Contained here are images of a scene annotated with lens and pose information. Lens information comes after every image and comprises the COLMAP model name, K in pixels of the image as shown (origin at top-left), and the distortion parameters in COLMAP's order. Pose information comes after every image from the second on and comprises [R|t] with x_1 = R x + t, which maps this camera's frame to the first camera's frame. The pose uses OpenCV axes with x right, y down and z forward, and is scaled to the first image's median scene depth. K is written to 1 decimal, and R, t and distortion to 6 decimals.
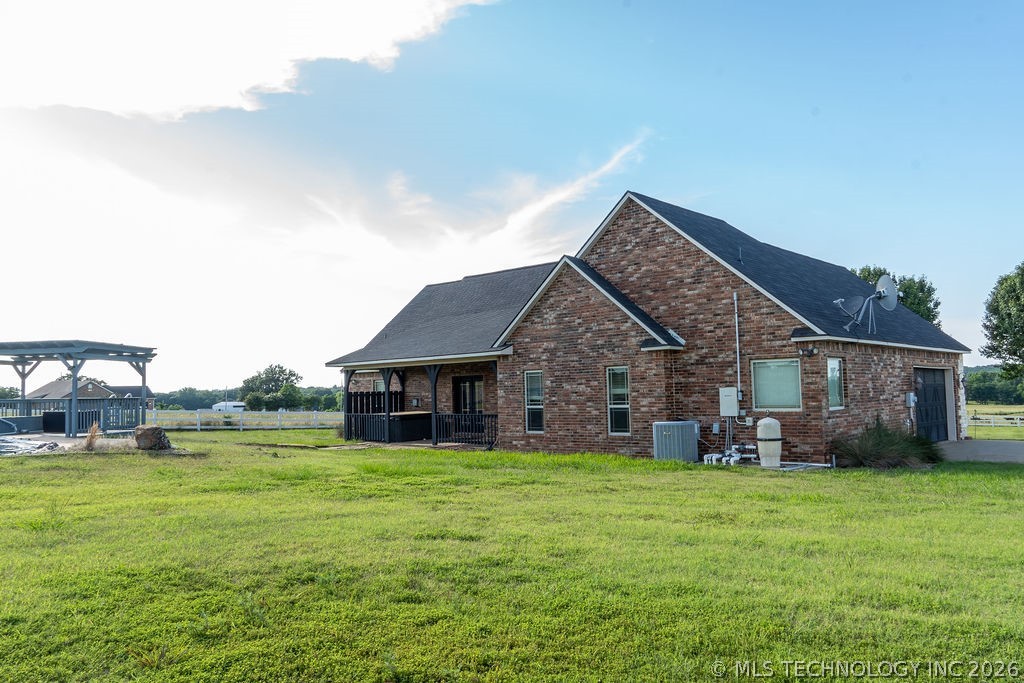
lens RADIAL K [[761.8, 0, 506.2], [0, 761.8, 338.7], [0, 0, 1]] dist [-0.014243, -0.004709]
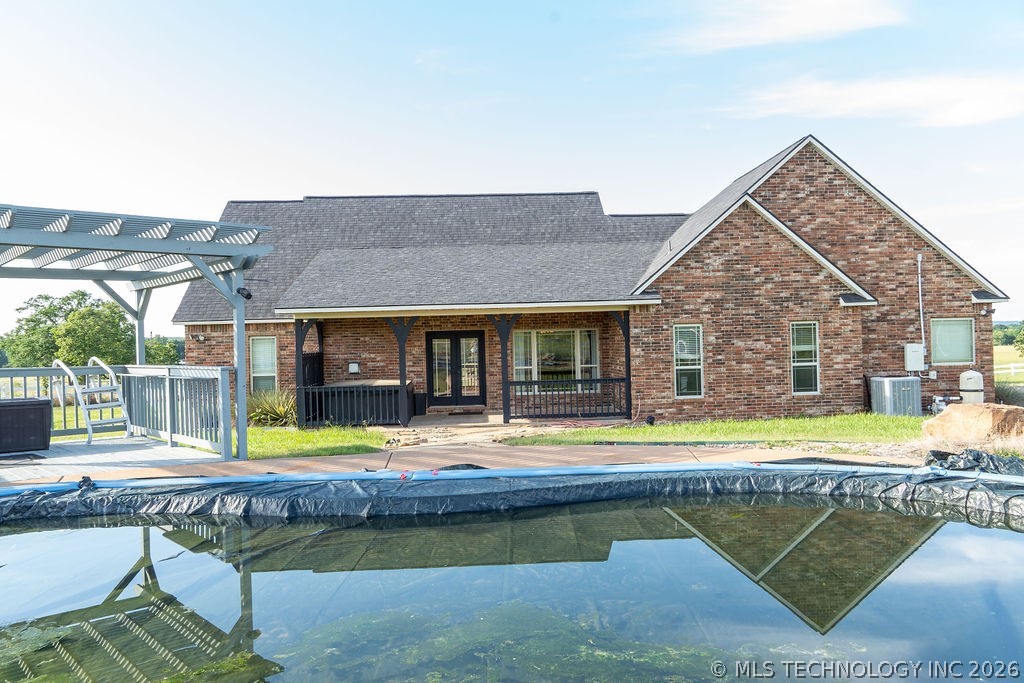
lens RADIAL K [[761.8, 0, 506.2], [0, 761.8, 338.7], [0, 0, 1]] dist [-0.014243, -0.004709]
pose [[0.706475, 0.012083, 0.707635, -0.758701], [-0.041160, 0.998863, 0.024037, 0.049264], [-0.706540, -0.046108, 0.706169, 0.589189]]
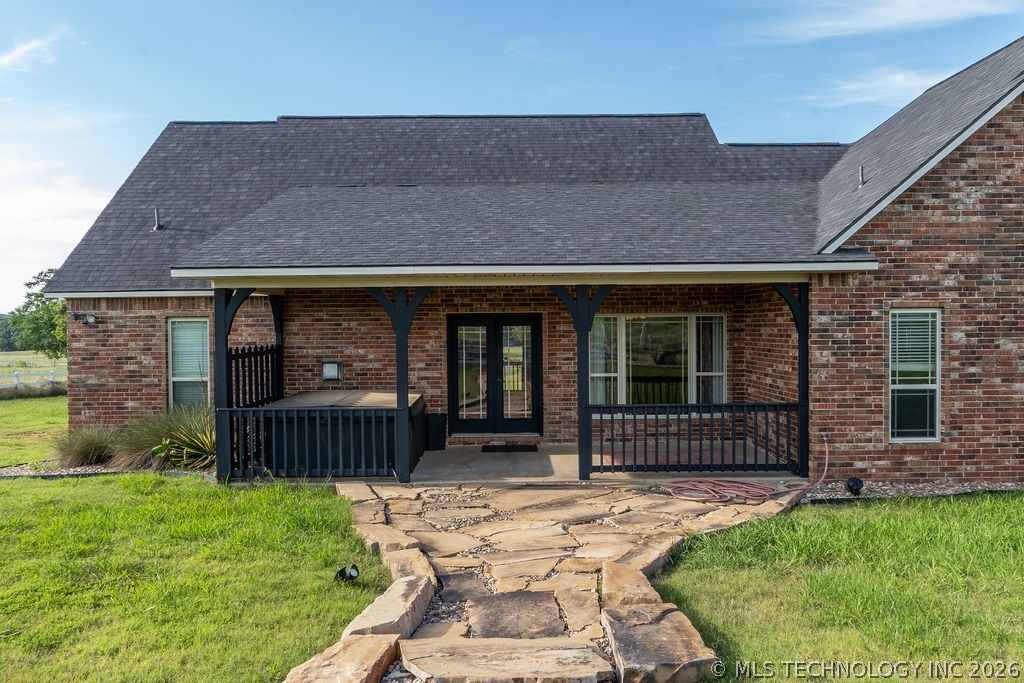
lens RADIAL K [[761.8, 0, 506.2], [0, 761.8, 338.7], [0, 0, 1]] dist [-0.014243, -0.004709]
pose [[0.735959, 0.010003, 0.676952, -0.500695], [-0.057234, 0.997231, 0.047486, 0.056156], [-0.674603, -0.073692, 0.734494, 0.892053]]
